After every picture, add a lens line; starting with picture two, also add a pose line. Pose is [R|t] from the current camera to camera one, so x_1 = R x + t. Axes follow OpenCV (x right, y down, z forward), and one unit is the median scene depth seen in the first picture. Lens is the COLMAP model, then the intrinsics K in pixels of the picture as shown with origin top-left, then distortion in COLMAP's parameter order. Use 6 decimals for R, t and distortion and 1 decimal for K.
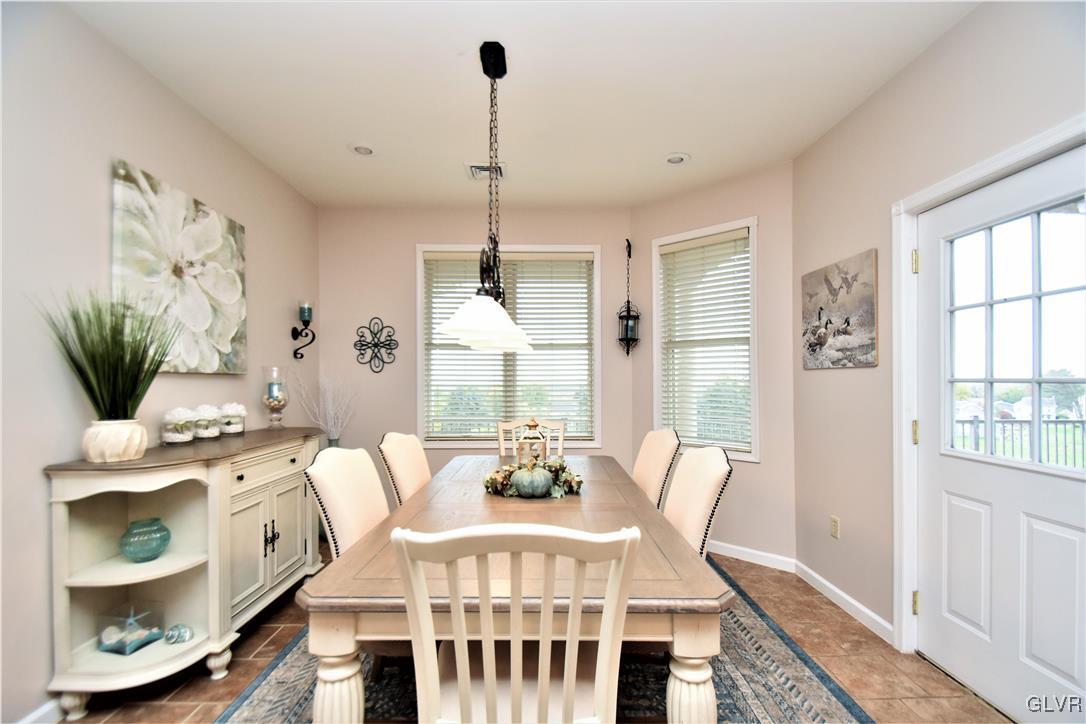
lens RADIAL K [[473.0, 0, 545.2], [0, 473.0, 385.5], [0, 0, 1]] dist [0.042627, -0.023868]
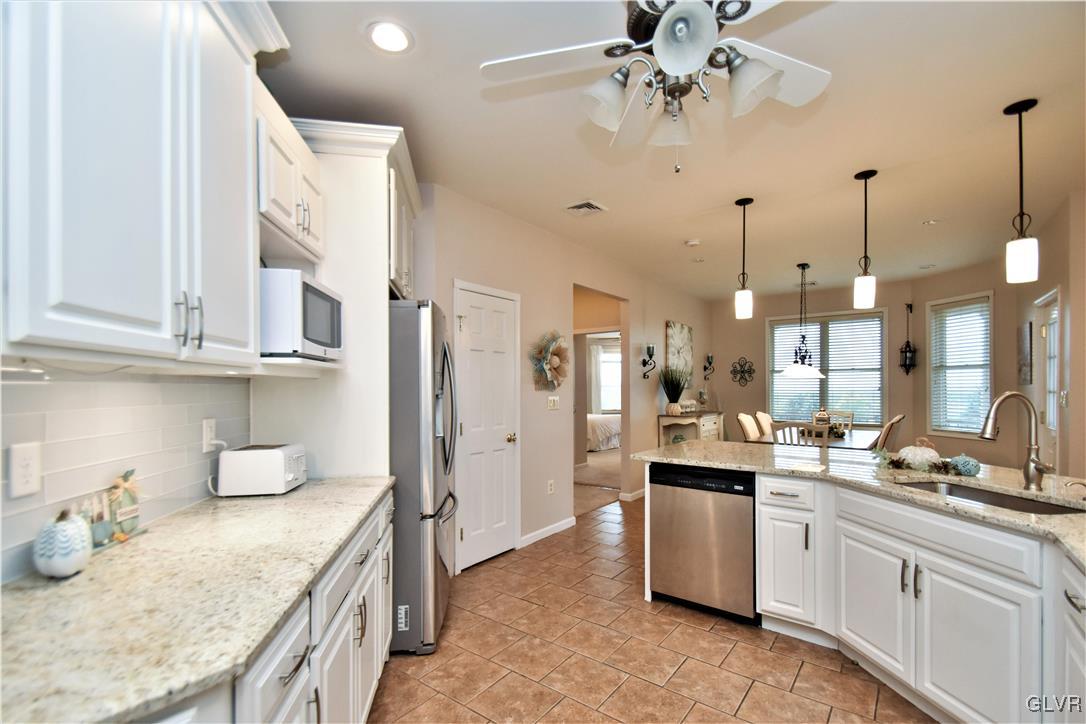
lens RADIAL K [[473.0, 0, 545.2], [0, 473.0, 385.5], [0, 0, 1]] dist [0.042627, -0.023868]
pose [[0.786926, -0.003938, -0.617035, 0.230589], [-0.004519, 0.999916, -0.012145, -0.001967], [0.617031, 0.012345, 0.786842, -1.128663]]
